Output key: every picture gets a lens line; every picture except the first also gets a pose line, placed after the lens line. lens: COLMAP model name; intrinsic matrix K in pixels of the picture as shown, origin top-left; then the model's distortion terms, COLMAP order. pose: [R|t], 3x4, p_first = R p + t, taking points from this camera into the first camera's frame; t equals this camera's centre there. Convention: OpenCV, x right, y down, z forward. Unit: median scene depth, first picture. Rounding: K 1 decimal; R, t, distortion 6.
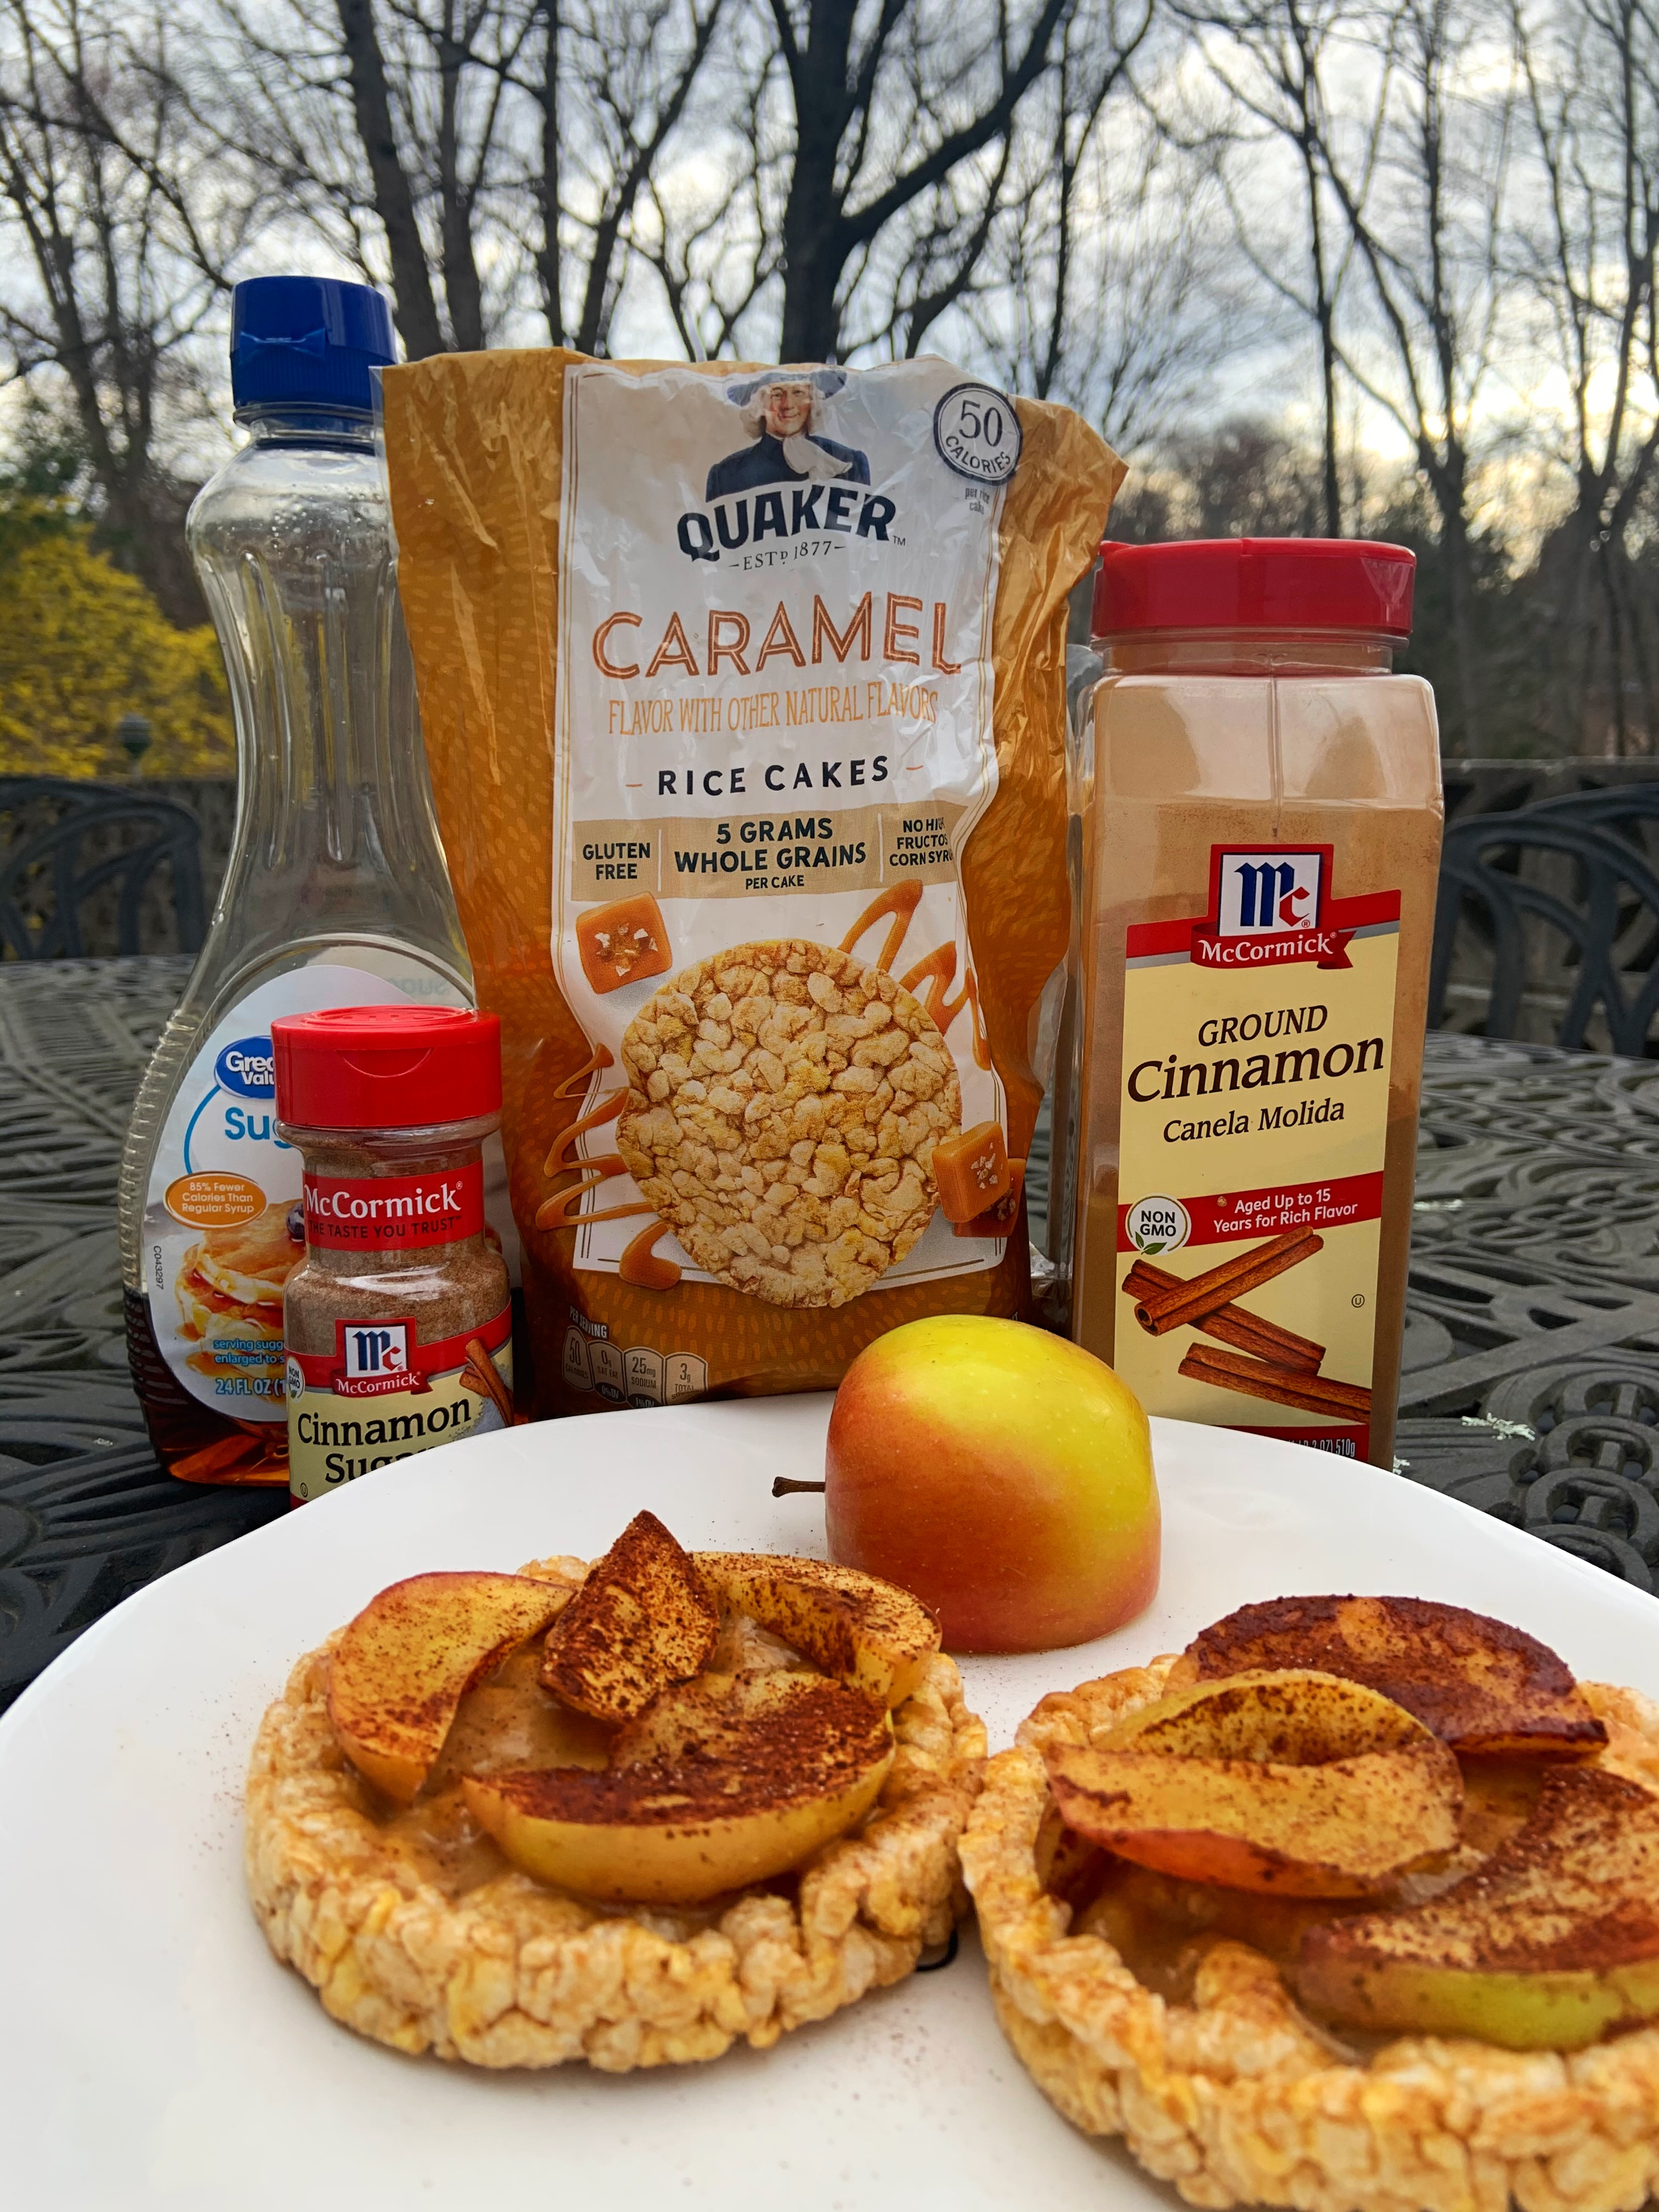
lens RADIAL K [[1687.0, 0, 829.5], [0, 1687.0, 1106.0], [0, 0, 1]] dist [-0.002530, -0.000852]
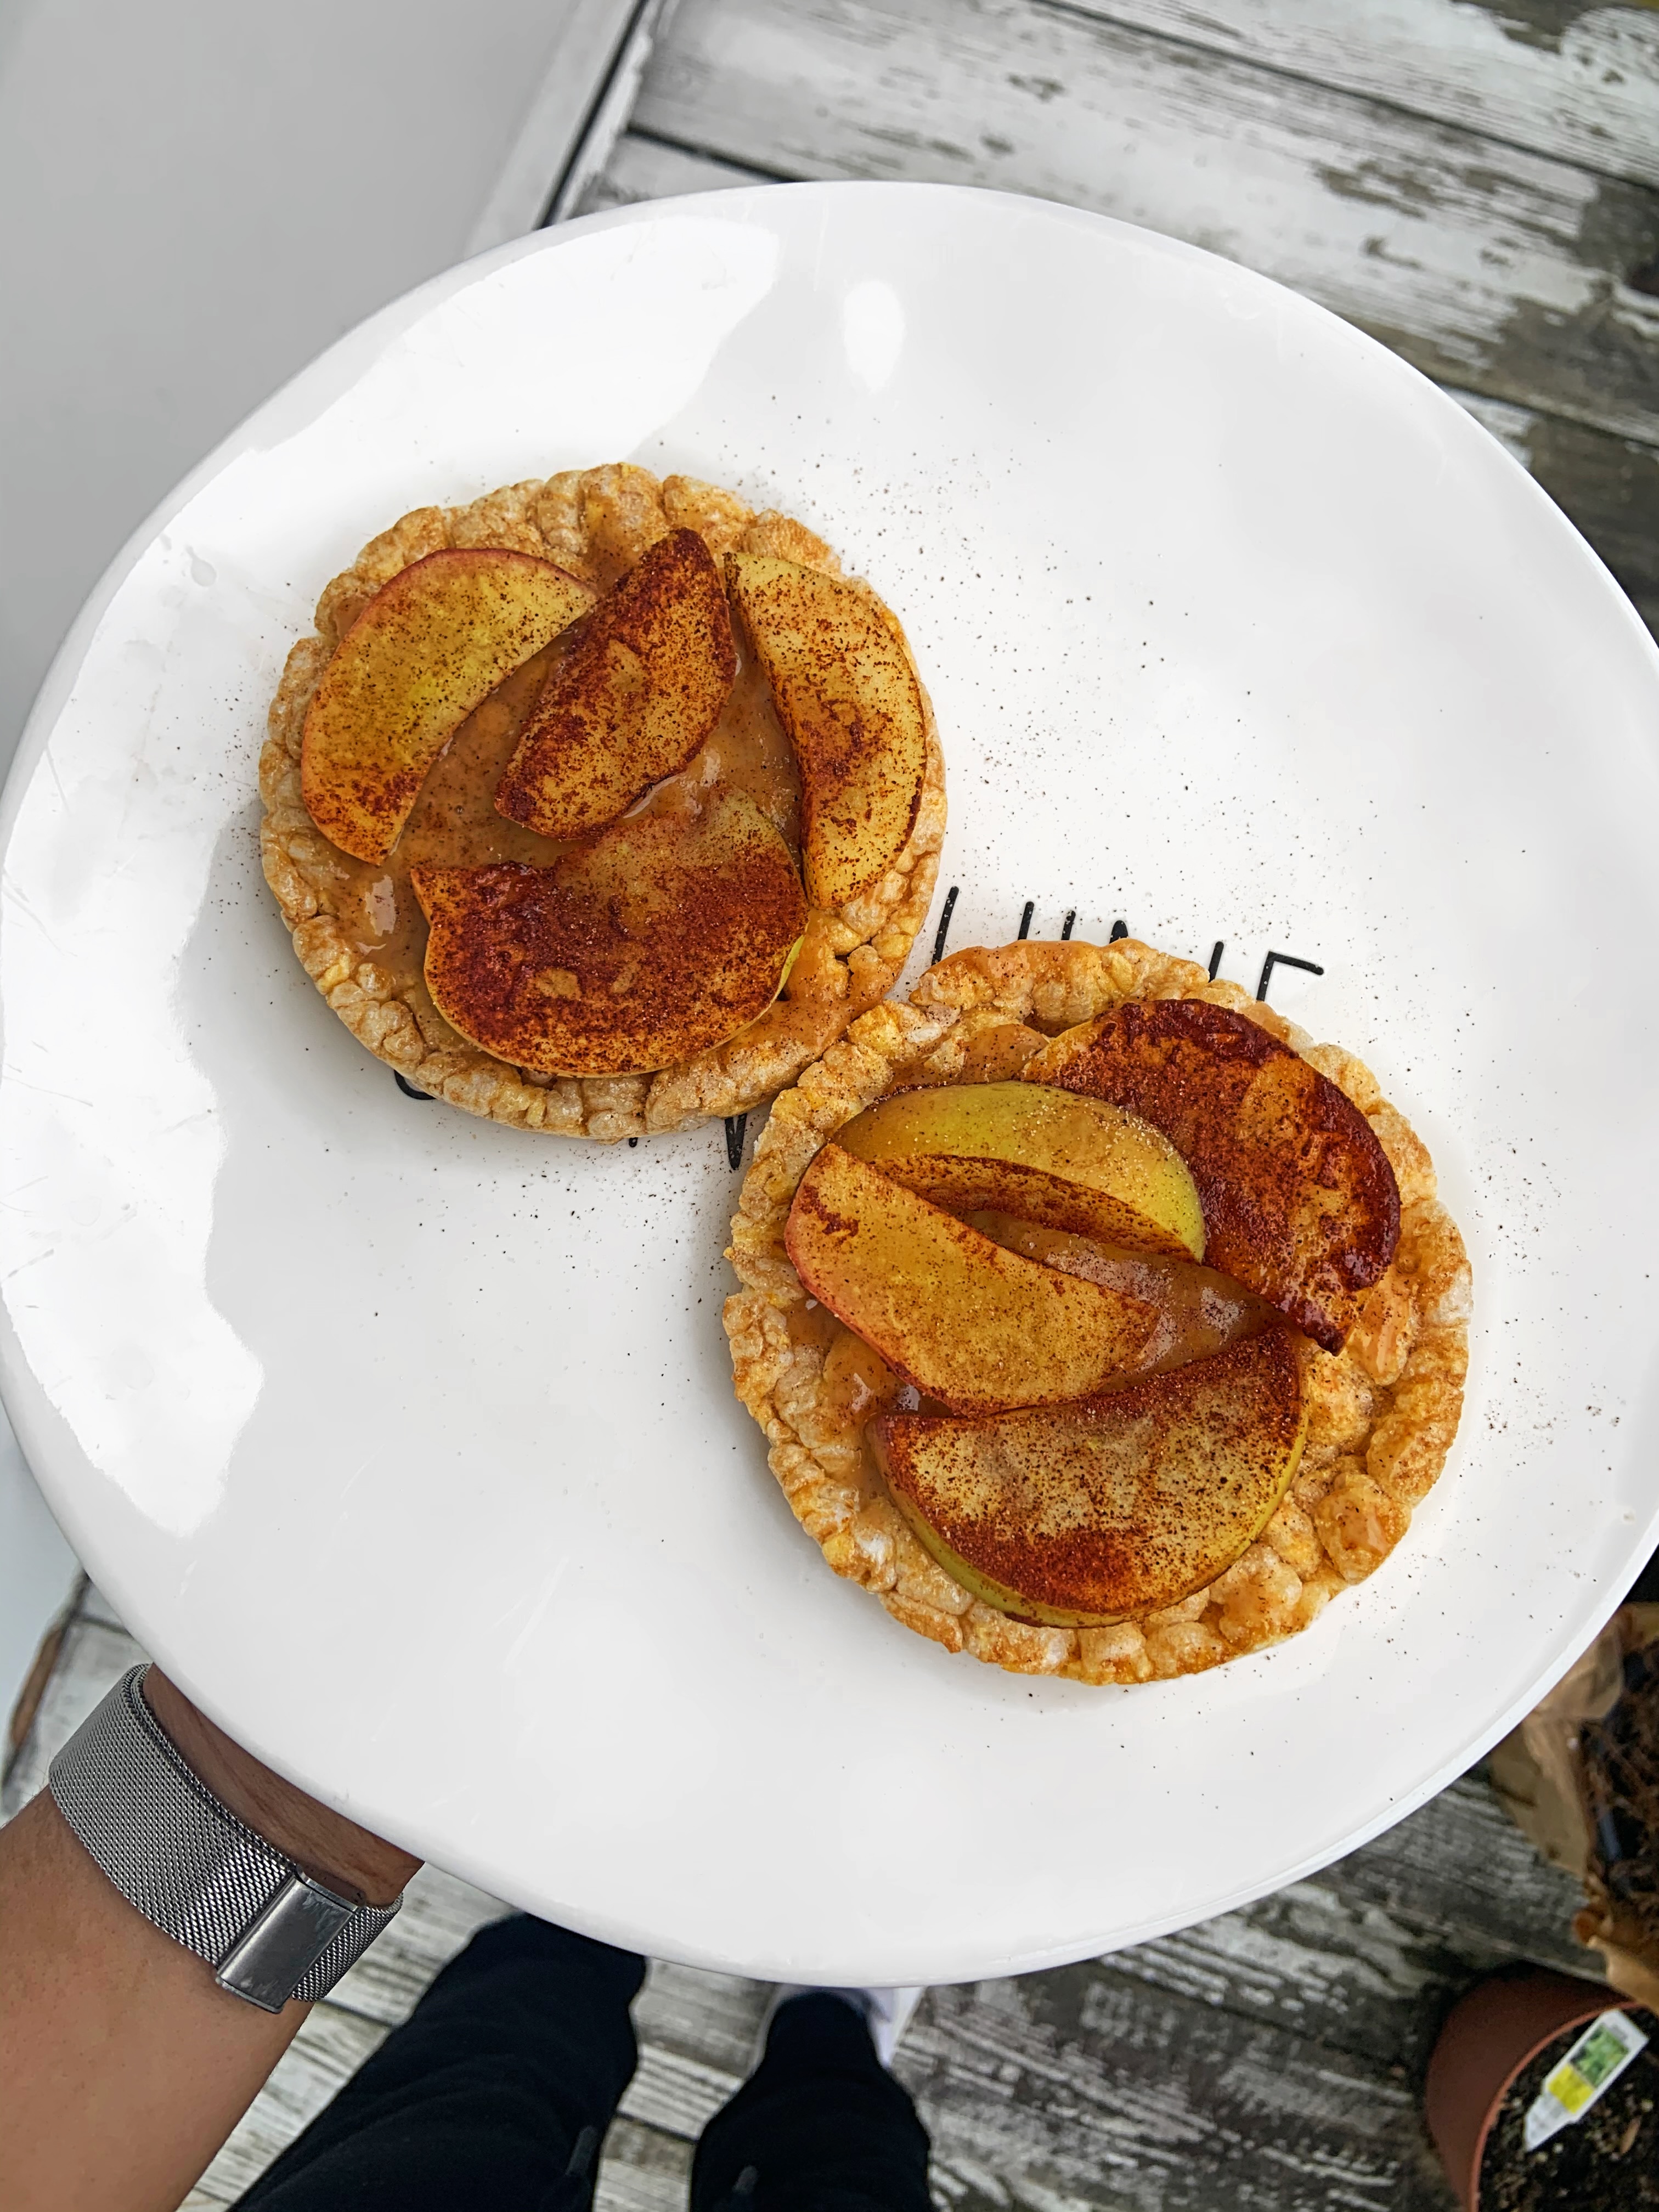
lens RADIAL K [[1687.0, 0, 829.5], [0, 1687.0, 1106.0], [0, 0, 1]] dist [-0.002530, -0.000852]
pose [[0.901318, 0.420098, -0.105565, 0.186423], [-0.017729, 0.279283, 0.960045, -0.551743], [0.432795, -0.863434, 0.259170, 0.606203]]
